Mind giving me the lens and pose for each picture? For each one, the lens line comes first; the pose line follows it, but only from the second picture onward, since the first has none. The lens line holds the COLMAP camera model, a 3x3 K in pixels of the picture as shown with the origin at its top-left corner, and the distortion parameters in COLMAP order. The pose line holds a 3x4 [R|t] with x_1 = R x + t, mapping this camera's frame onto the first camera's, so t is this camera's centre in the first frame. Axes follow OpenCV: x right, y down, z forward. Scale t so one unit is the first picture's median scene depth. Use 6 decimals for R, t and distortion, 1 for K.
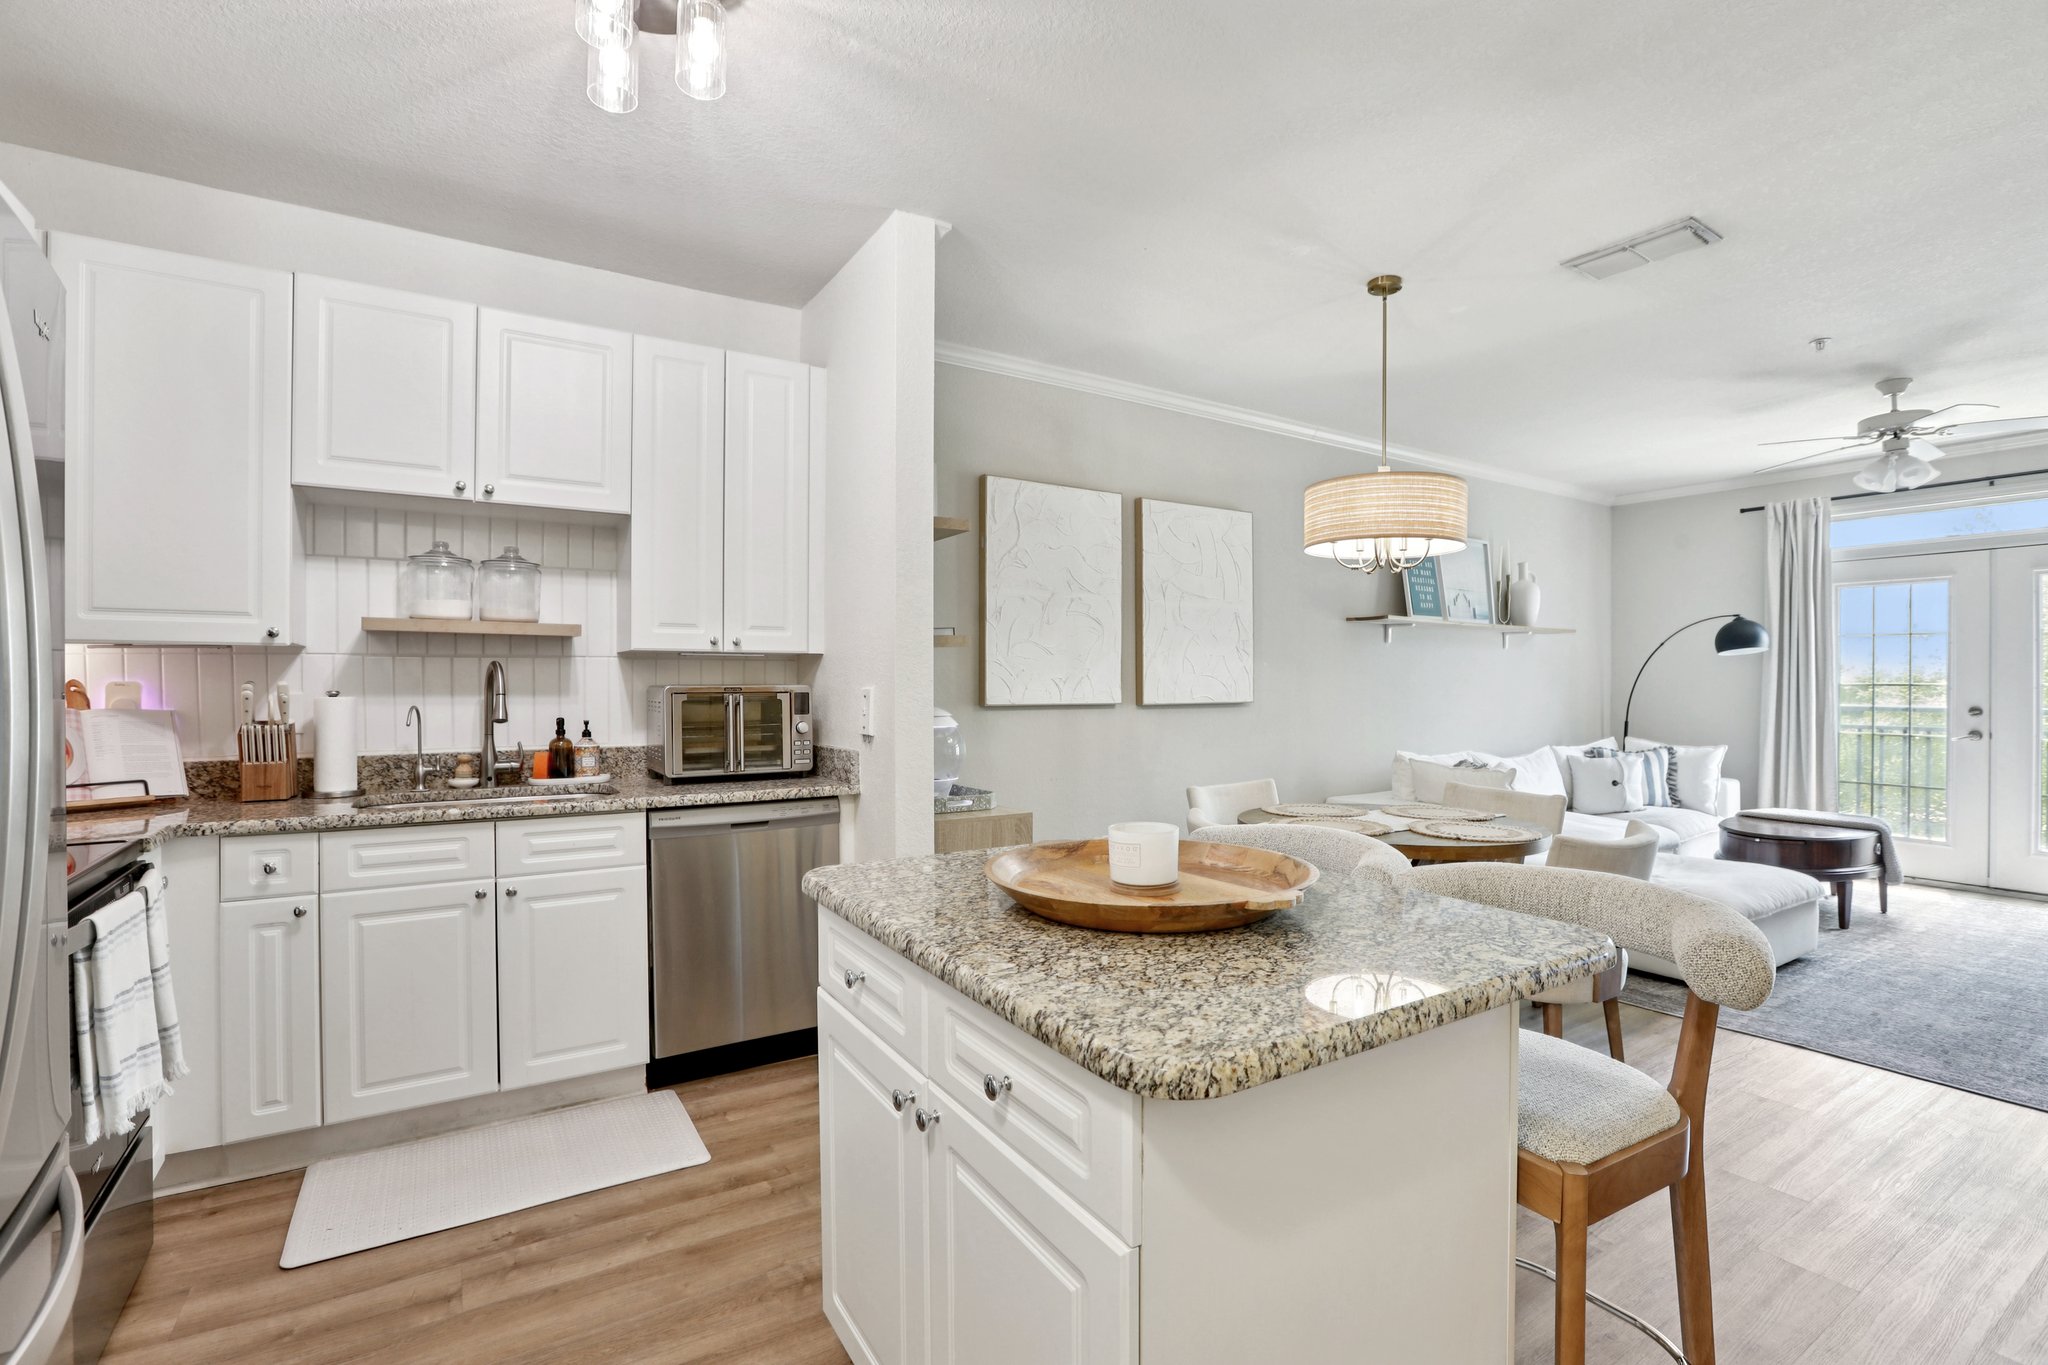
lens RADIAL K [[939.0, 0, 1021.8], [0, 939.0, 685.3], [0, 0, 1]] dist [-0.058712, 0.024413]
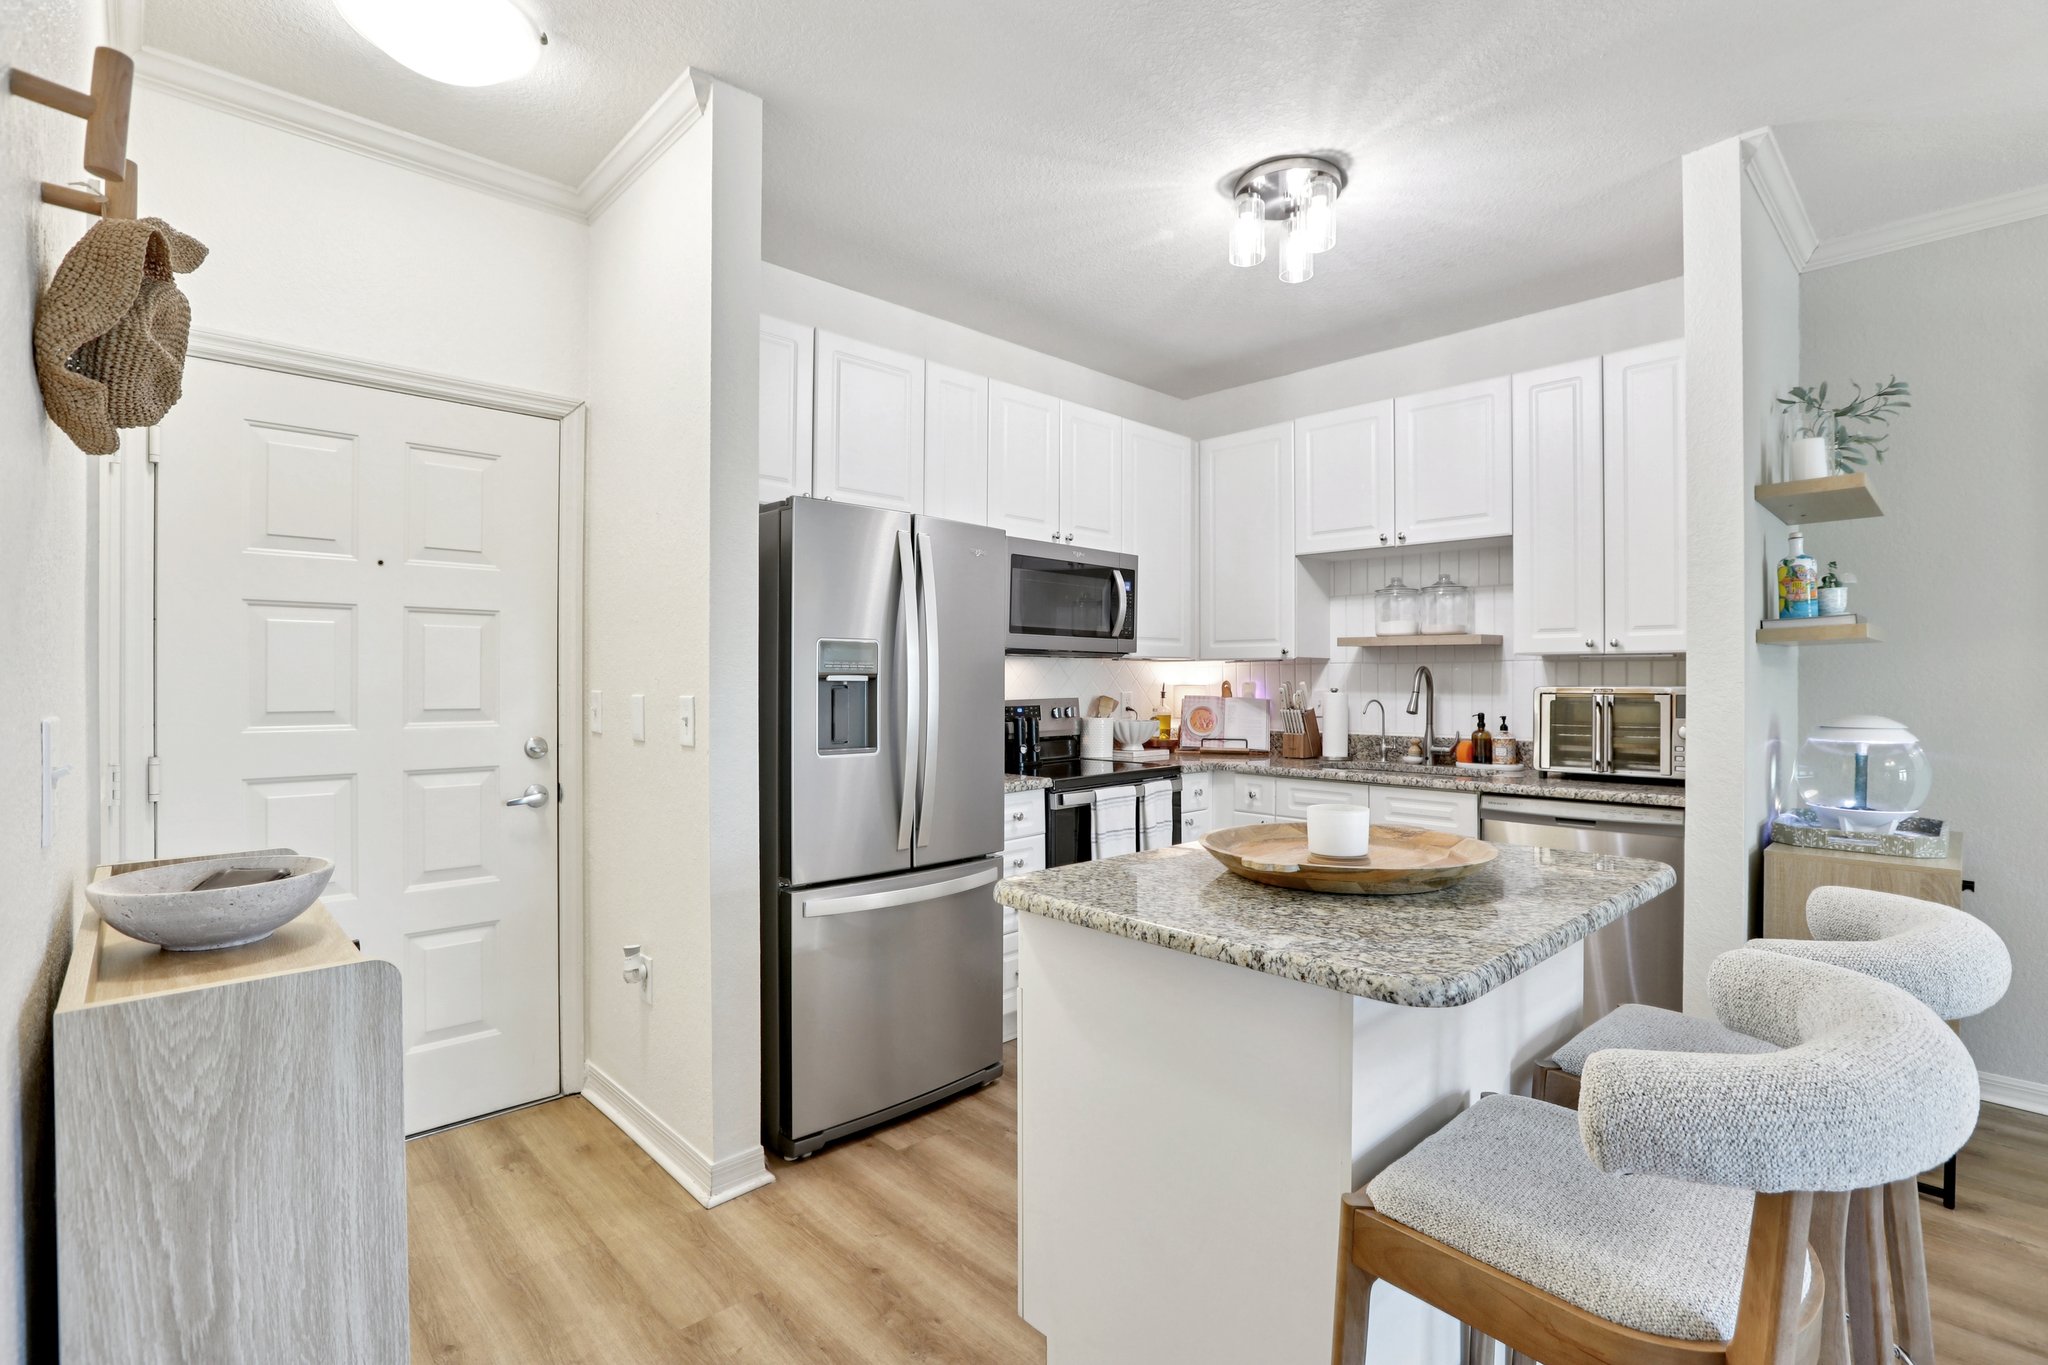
lens RADIAL K [[939.0, 0, 1021.8], [0, 939.0, 685.3], [0, 0, 1]] dist [-0.058712, 0.024413]
pose [[0.206542, 0.003871, -0.978430, 0.566990], [-0.007273, 0.999971, 0.002421, 0.001014], [0.978411, 0.006616, 0.206564, 0.183437]]
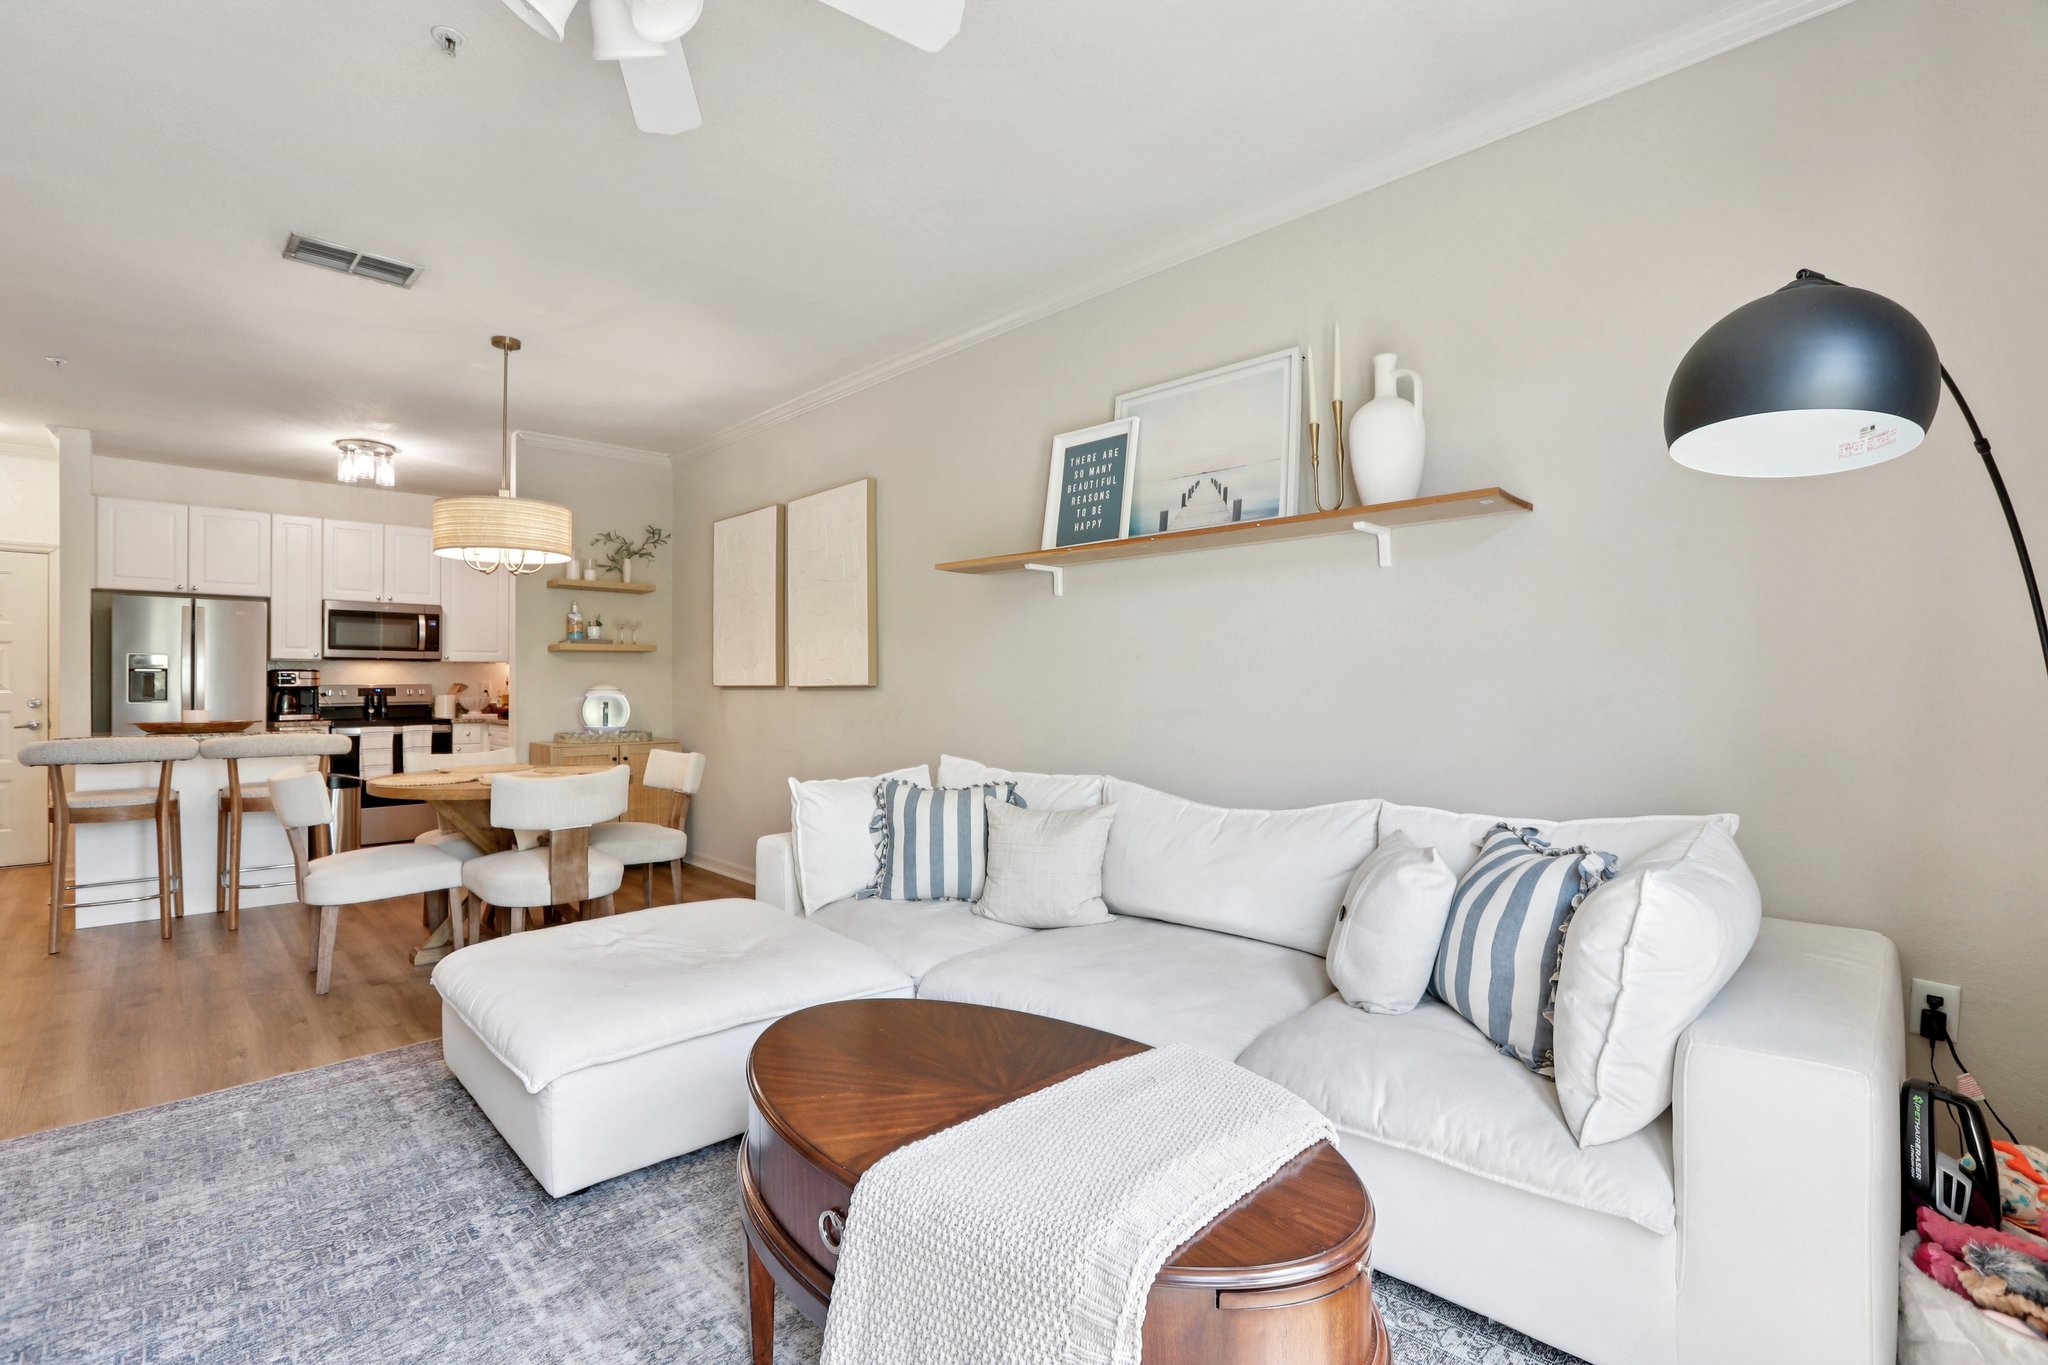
lens RADIAL K [[927.2, 0, 1021.4], [0, 927.2, 684.8], [0, 0, 1]] dist [-0.052138, 0.019019]
pose [[0.214974, -0.005997, -0.976601, 1.936964], [-0.001826, 0.999977, -0.006542, 0.037271], [0.976618, 0.003190, 0.214958, 1.582356]]
